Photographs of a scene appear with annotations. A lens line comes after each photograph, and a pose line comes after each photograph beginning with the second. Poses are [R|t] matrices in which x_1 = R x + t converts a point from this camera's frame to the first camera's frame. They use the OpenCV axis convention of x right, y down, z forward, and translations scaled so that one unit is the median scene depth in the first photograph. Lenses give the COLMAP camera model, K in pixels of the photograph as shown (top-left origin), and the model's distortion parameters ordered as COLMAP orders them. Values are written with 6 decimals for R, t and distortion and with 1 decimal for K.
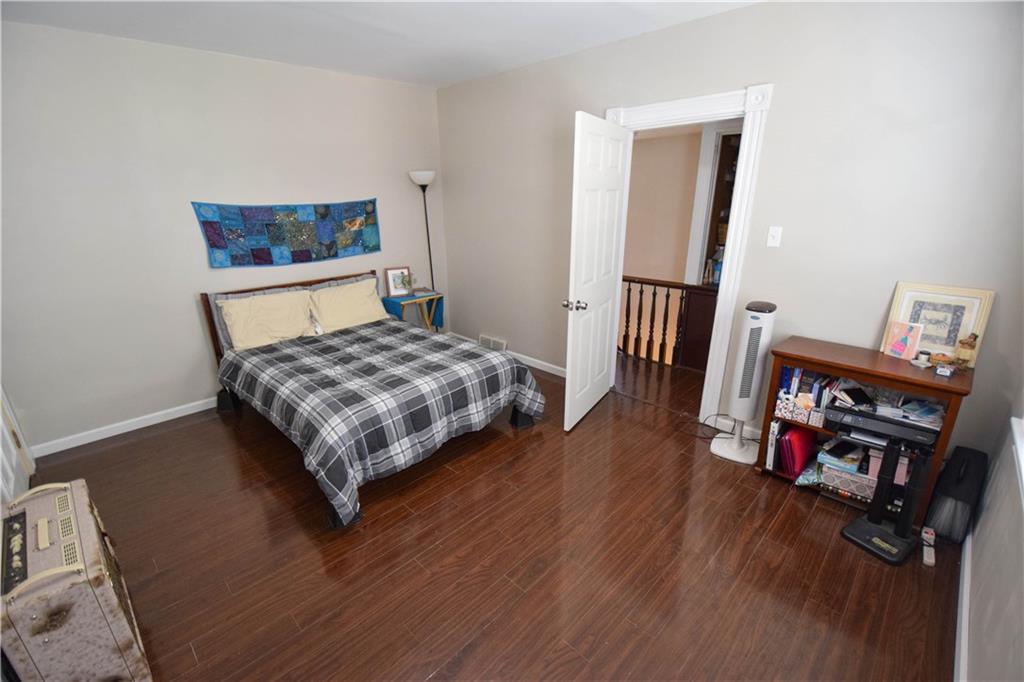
lens RADIAL K [[447.5, 0, 522.9], [0, 447.5, 349.1], [0, 0, 1]] dist [0.003298, -0.013710]
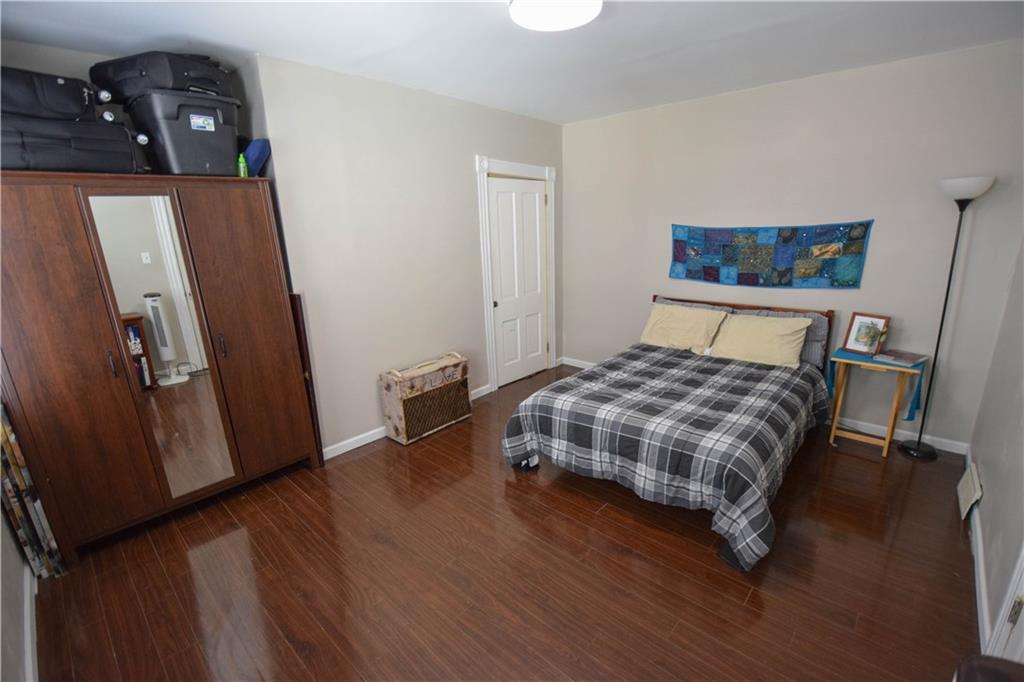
lens RADIAL K [[447.5, 0, 519.8], [0, 447.5, 346.6], [0, 0, 1]] dist [0.003298, -0.013710]
pose [[0.021672, 0.270478, -0.962482, 0.519845], [-0.302016, 0.919502, 0.251599, -0.183844], [0.953057, 0.285232, 0.101616, 0.512756]]
